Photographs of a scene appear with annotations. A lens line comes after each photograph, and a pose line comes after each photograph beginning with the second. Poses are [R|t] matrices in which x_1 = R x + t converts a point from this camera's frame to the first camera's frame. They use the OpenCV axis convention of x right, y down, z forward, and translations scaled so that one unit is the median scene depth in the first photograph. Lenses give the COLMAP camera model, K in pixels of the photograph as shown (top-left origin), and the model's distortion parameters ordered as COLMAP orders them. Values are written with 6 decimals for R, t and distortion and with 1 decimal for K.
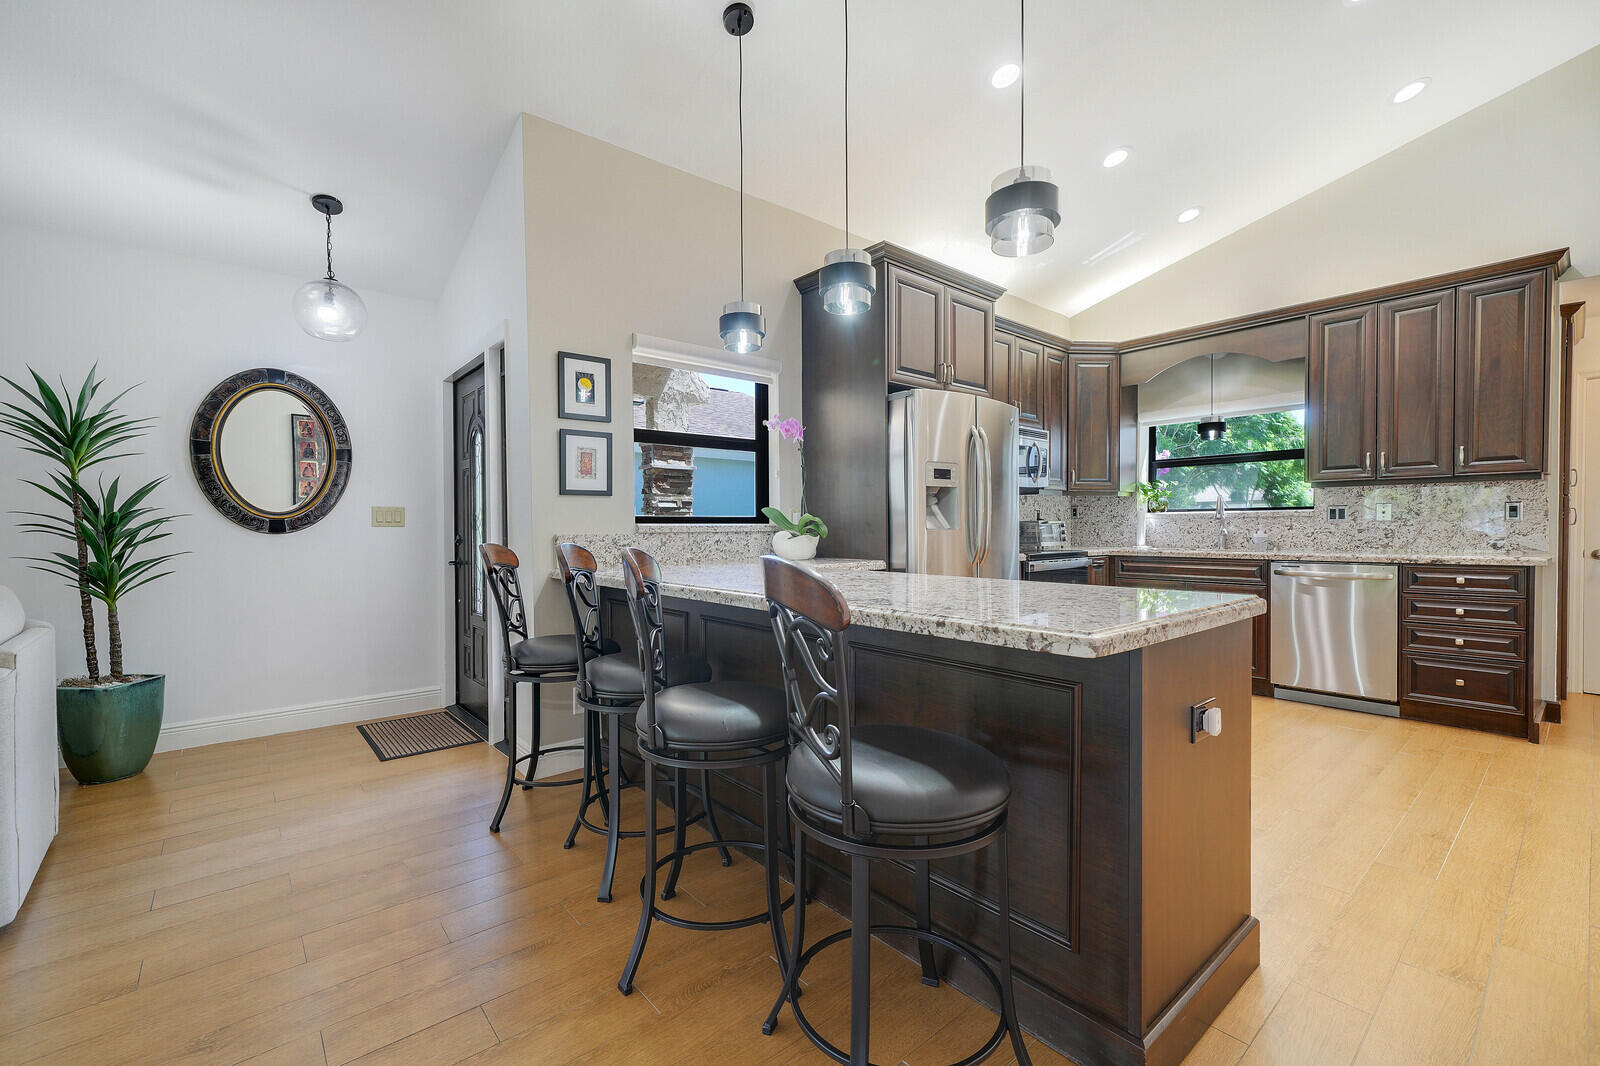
lens RADIAL K [[680.0, 0, 799.6], [0, 680.0, 532.4], [0, 0, 1]] dist [0.001292, 0.000081]
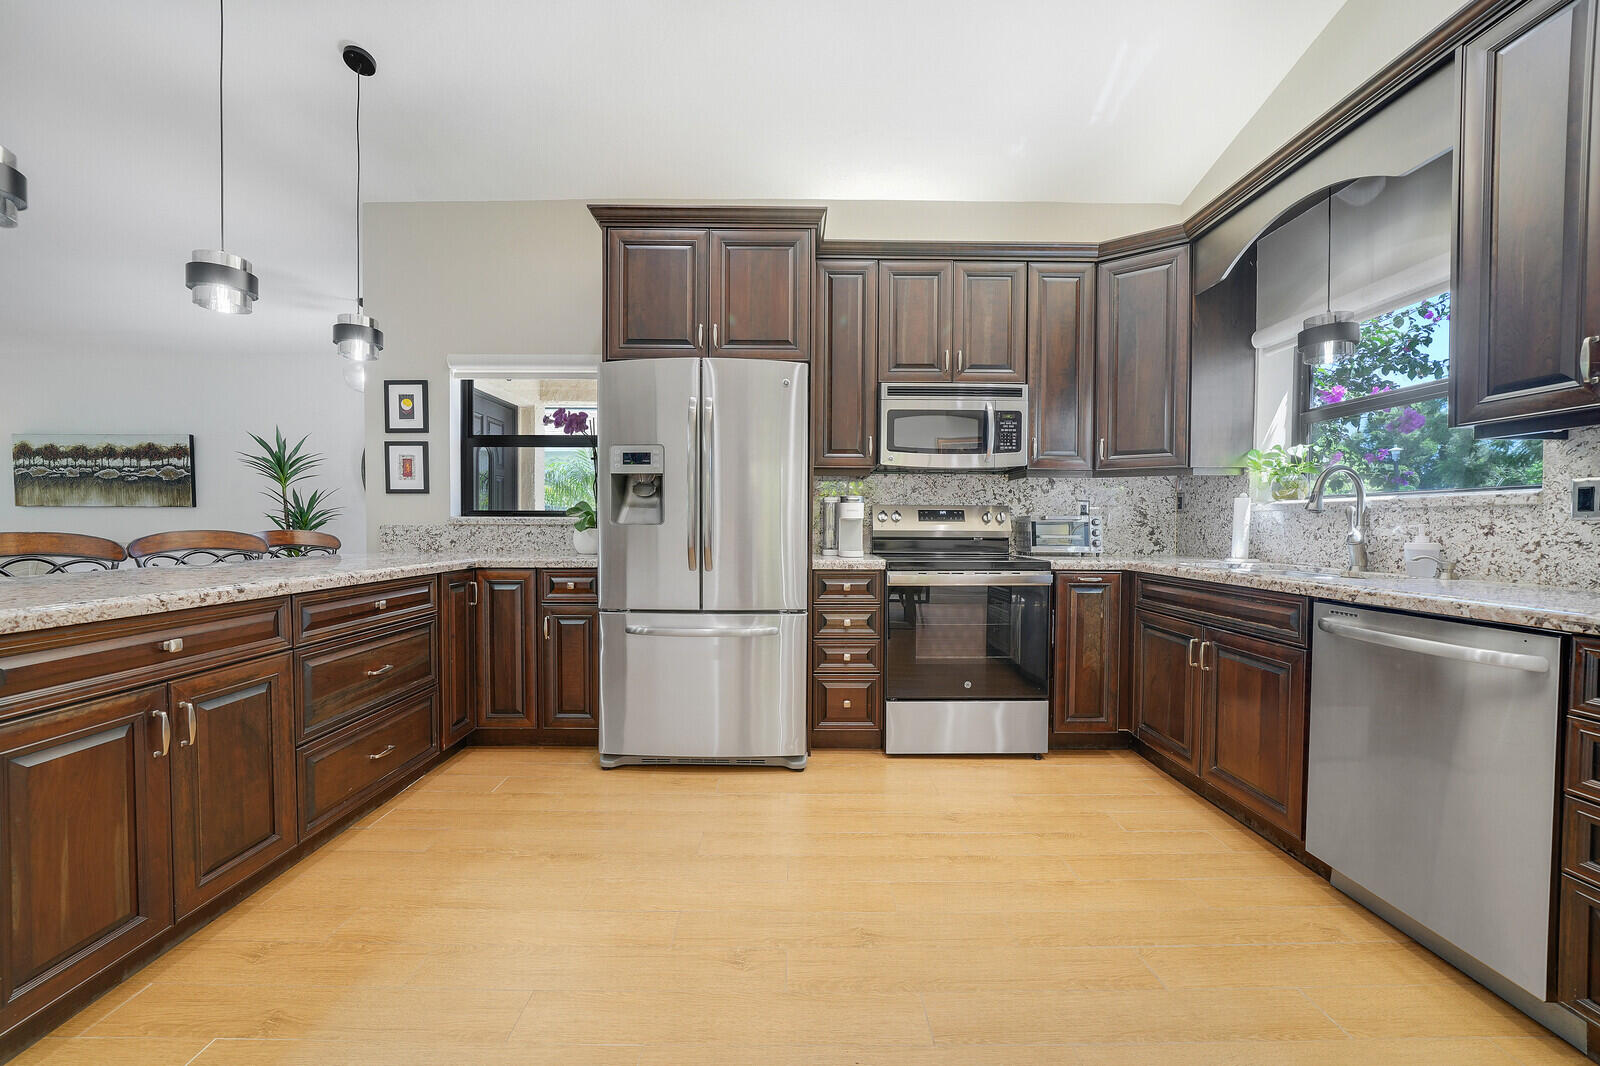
lens RADIAL K [[620.3, 0, 796.7], [0, 620.3, 535.8], [0, 0, 1]] dist [-0.003544, -0.000109]
pose [[0.762347, 0.022036, -0.646793, 0.938012], [-0.013496, 0.999744, 0.018153, -0.007379], [0.647027, -0.005110, 0.762450, 0.586542]]
